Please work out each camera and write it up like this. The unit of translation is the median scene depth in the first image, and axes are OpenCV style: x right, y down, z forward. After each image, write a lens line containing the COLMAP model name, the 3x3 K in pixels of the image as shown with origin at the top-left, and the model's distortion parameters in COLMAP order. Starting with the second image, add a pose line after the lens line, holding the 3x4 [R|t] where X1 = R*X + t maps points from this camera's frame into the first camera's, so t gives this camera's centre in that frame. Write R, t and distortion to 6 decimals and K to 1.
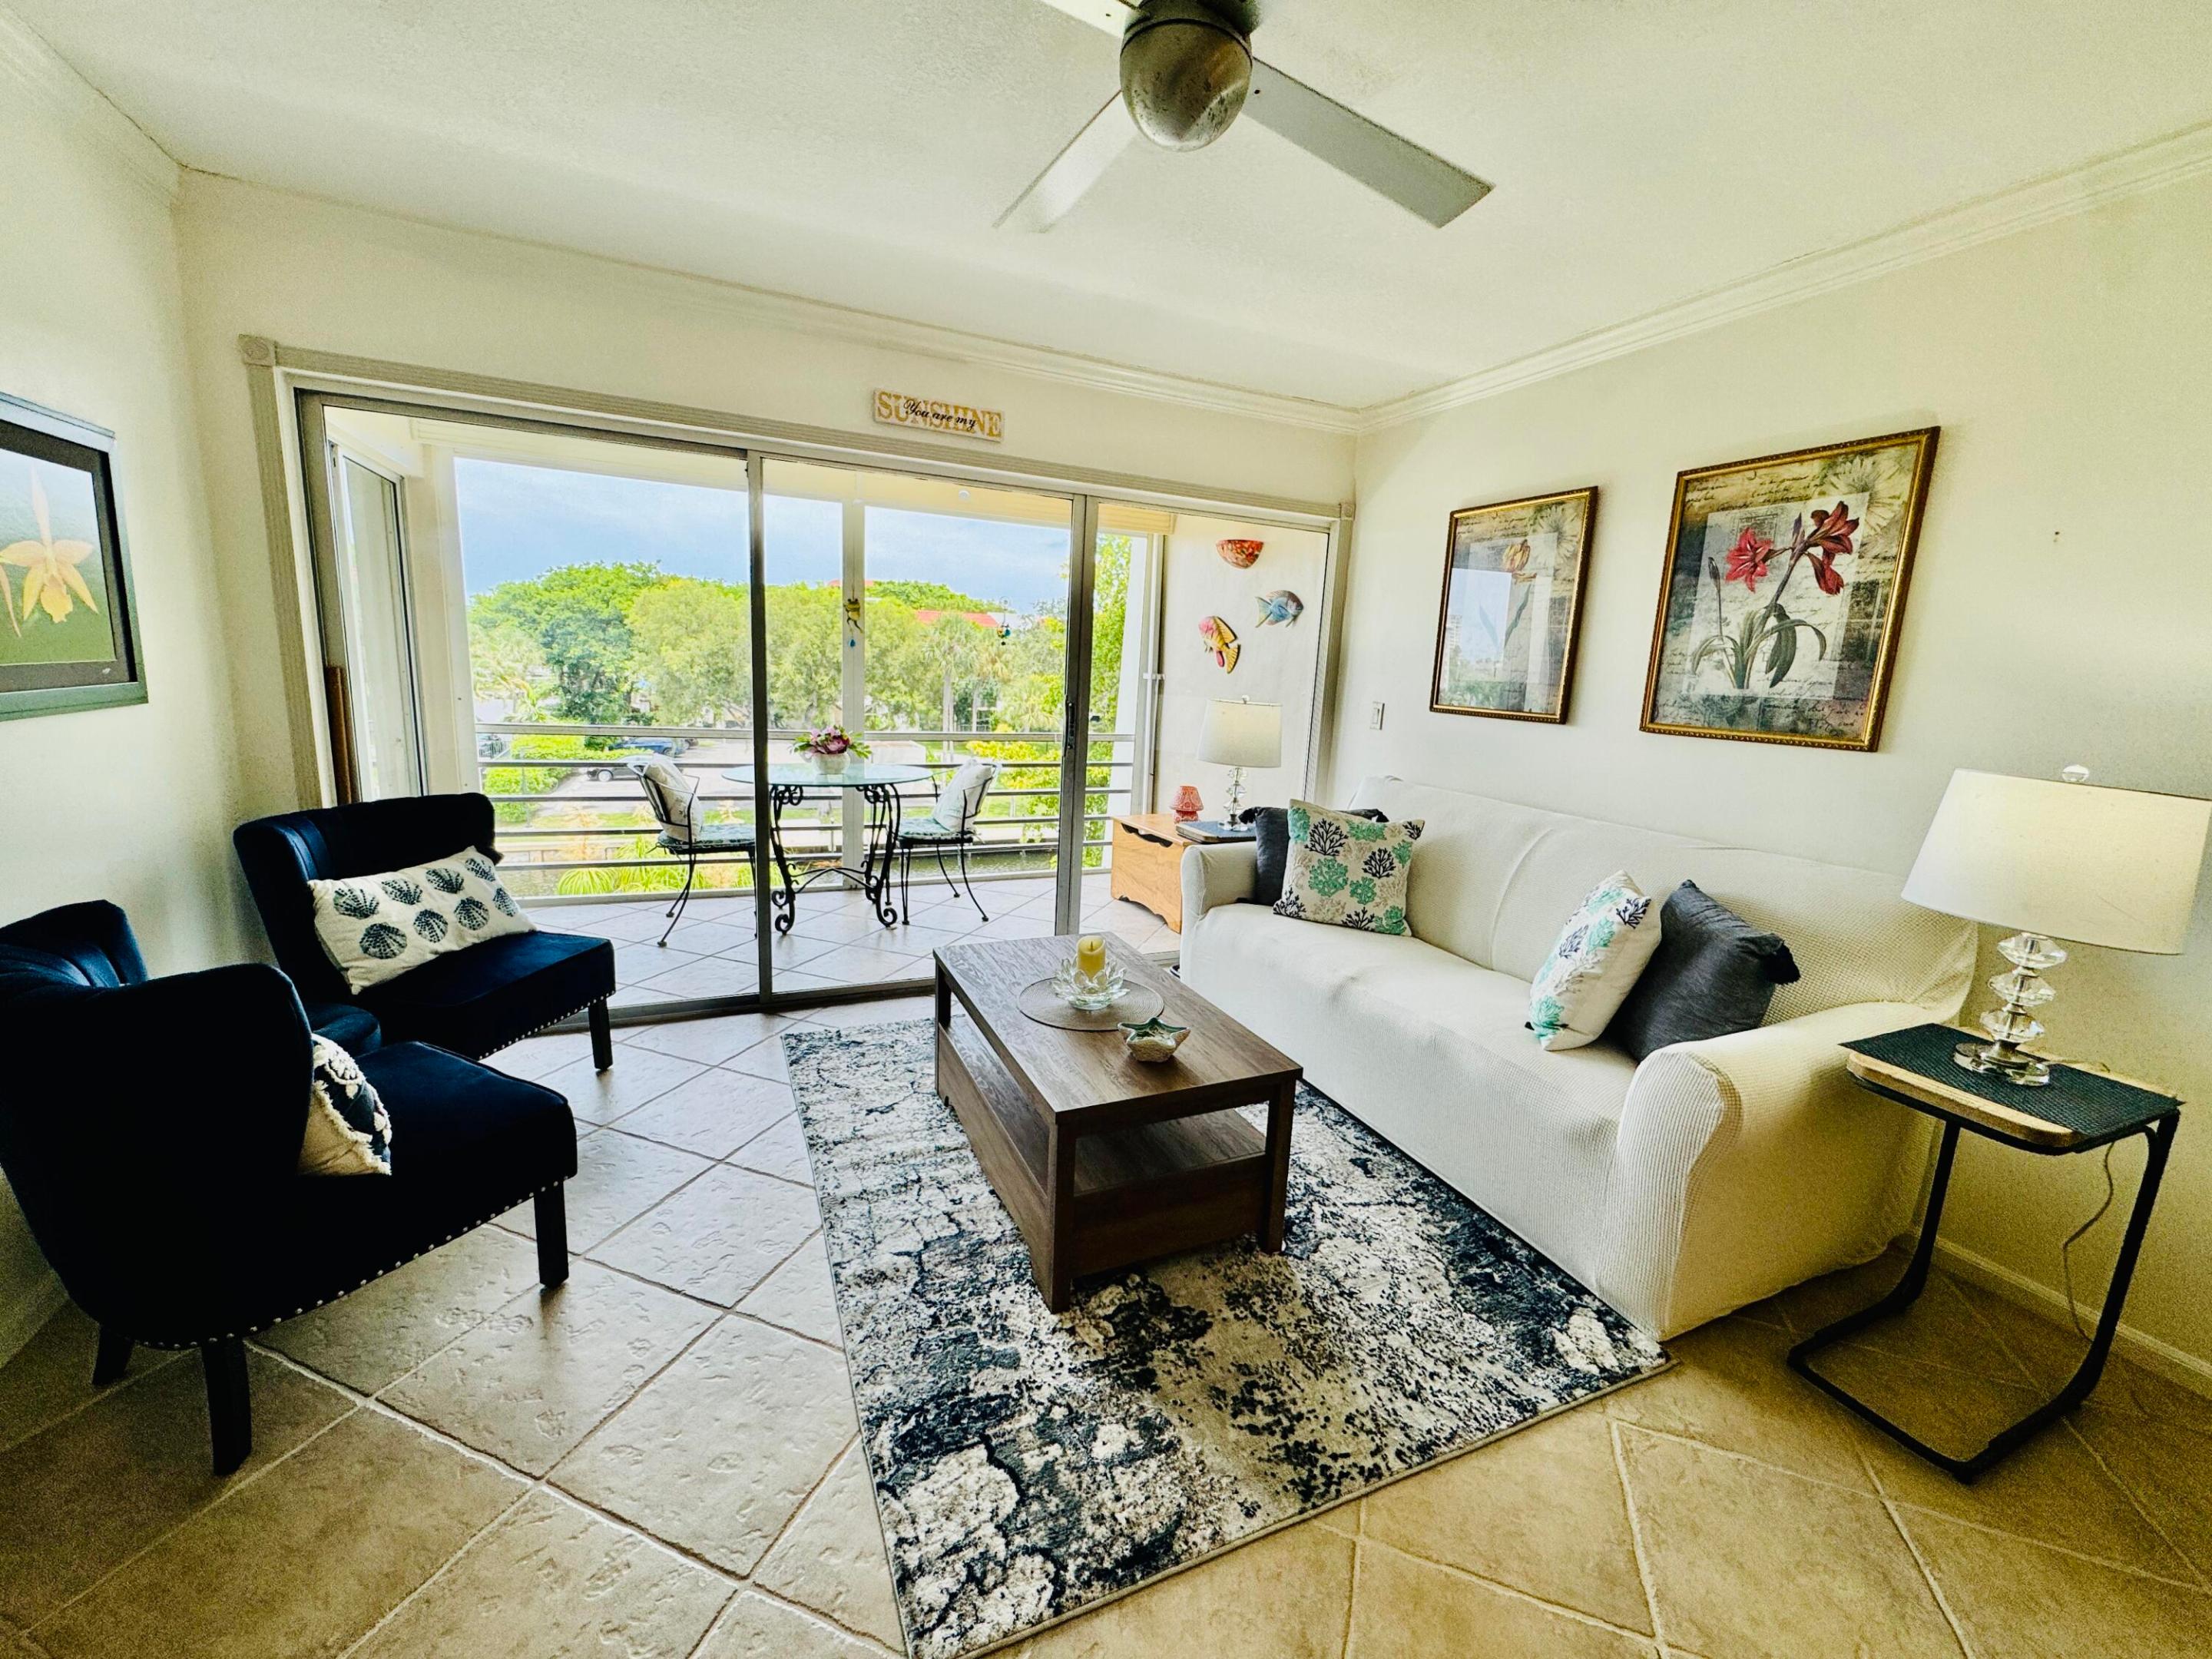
lens RADIAL K [[885.8, 0, 1105.0], [0, 885.8, 824.6], [0, 0, 1]] dist [-0.002244, 0.000019]
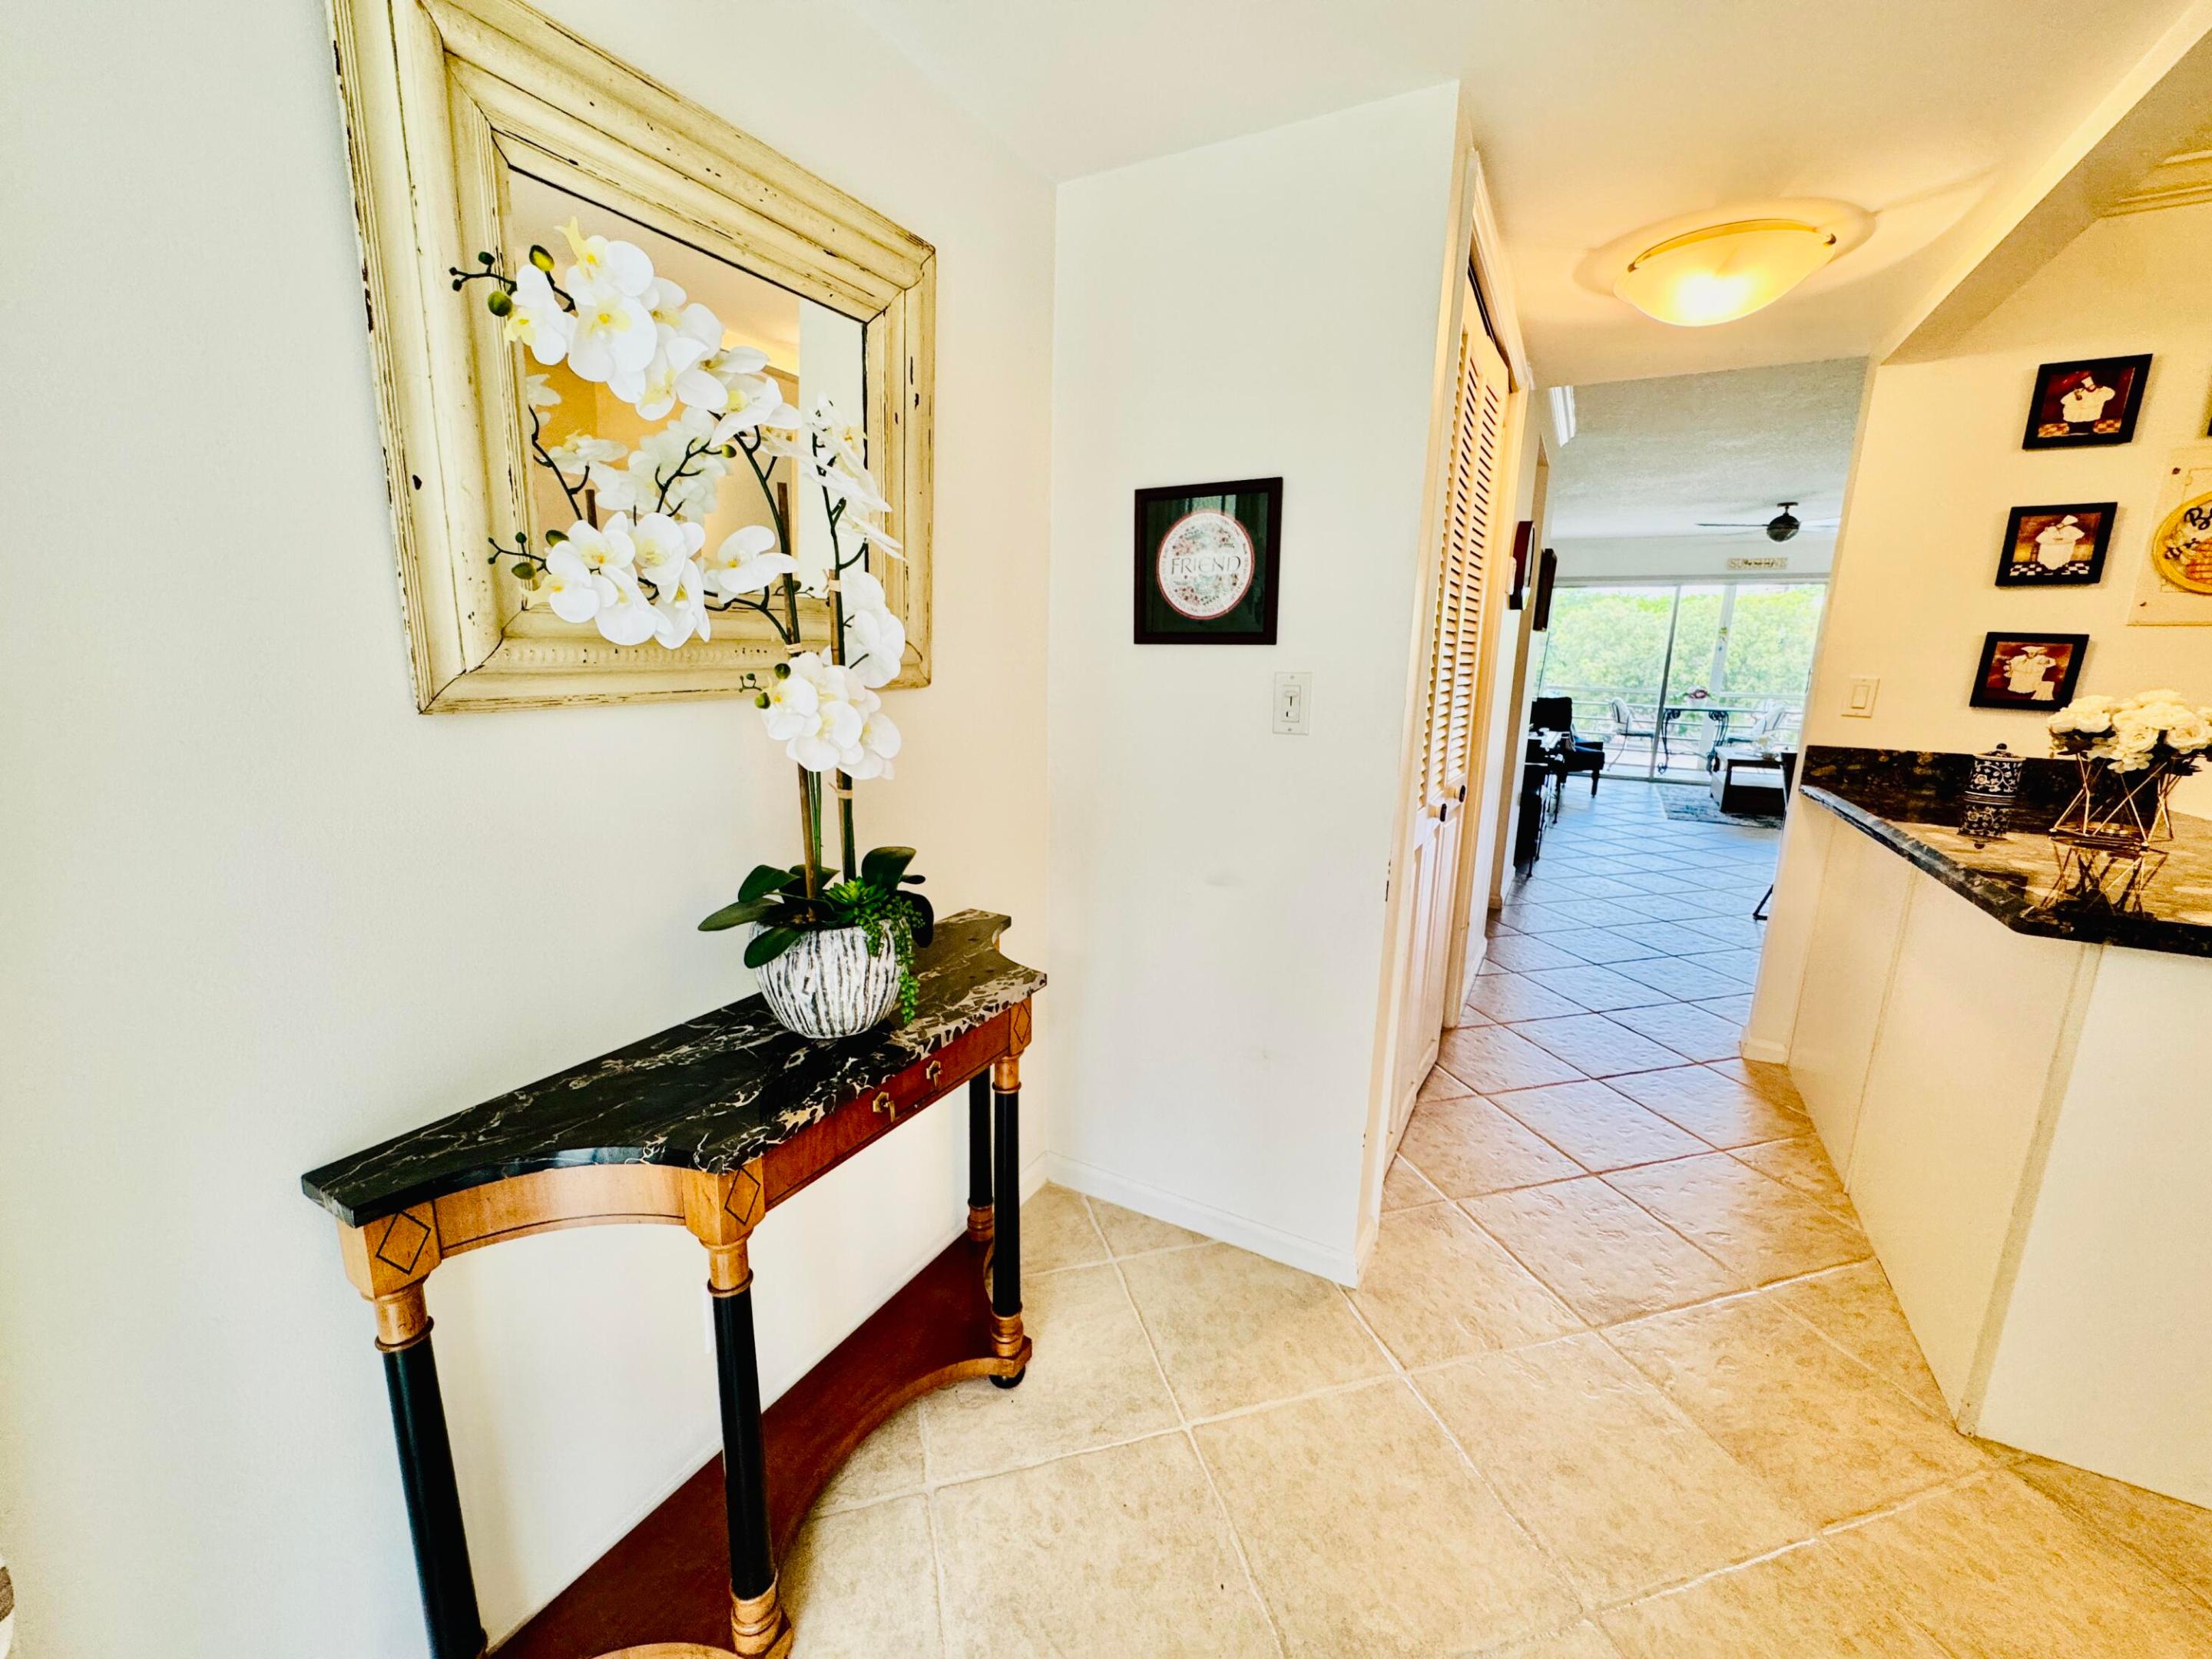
lens RADIAL K [[885.8, 0, 1107.1], [0, 885.8, 827.4], [0, 0, 1]] dist [-0.002244, 0.000019]
pose [[0.599264, 0.123371, -0.790988, 0.580437], [-0.133079, 0.989658, 0.053535, 0.307950], [0.789413, 0.073183, 0.609485, -1.455528]]
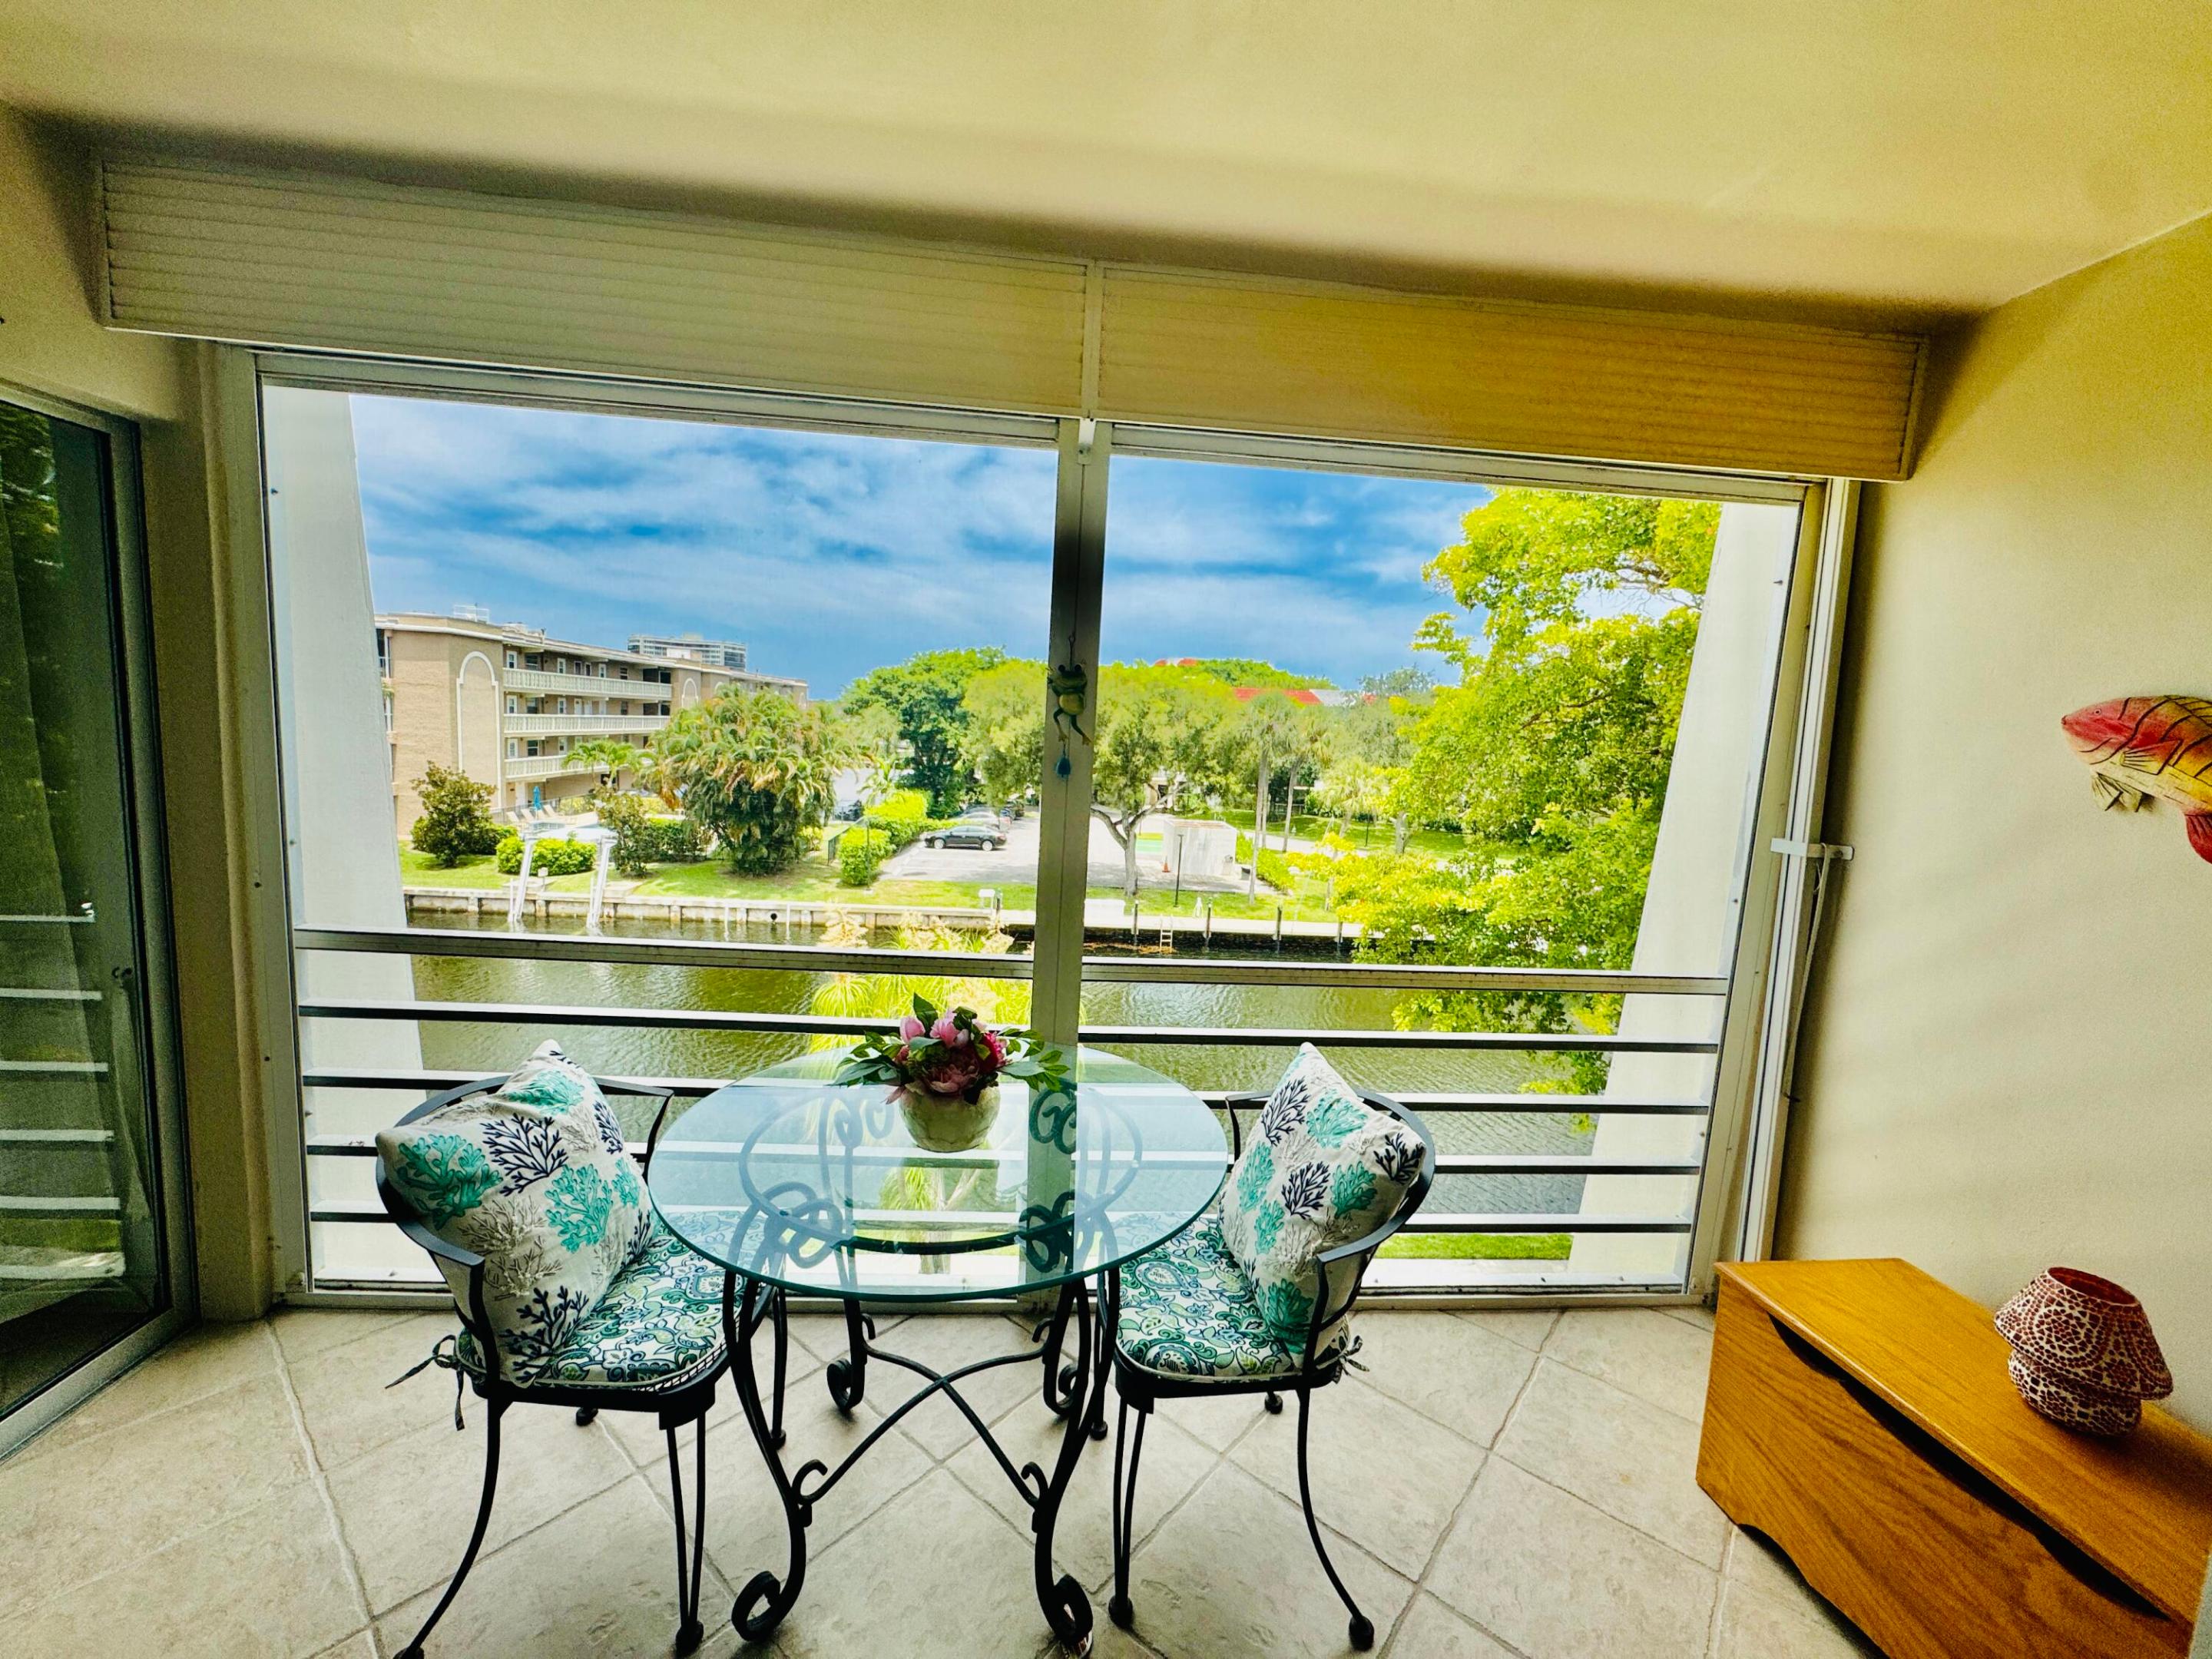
lens RADIAL K [[885.8, 0, 1110.3], [0, 885.8, 828.9], [0, 0, 1]] dist [-0.002244, 0.000019]
pose [[0.941121, 0.041264, -0.335541, -0.126735], [-0.067741, 0.995411, -0.067586, -0.157181], [0.331213, 0.086337, 0.939598, 0.651179]]
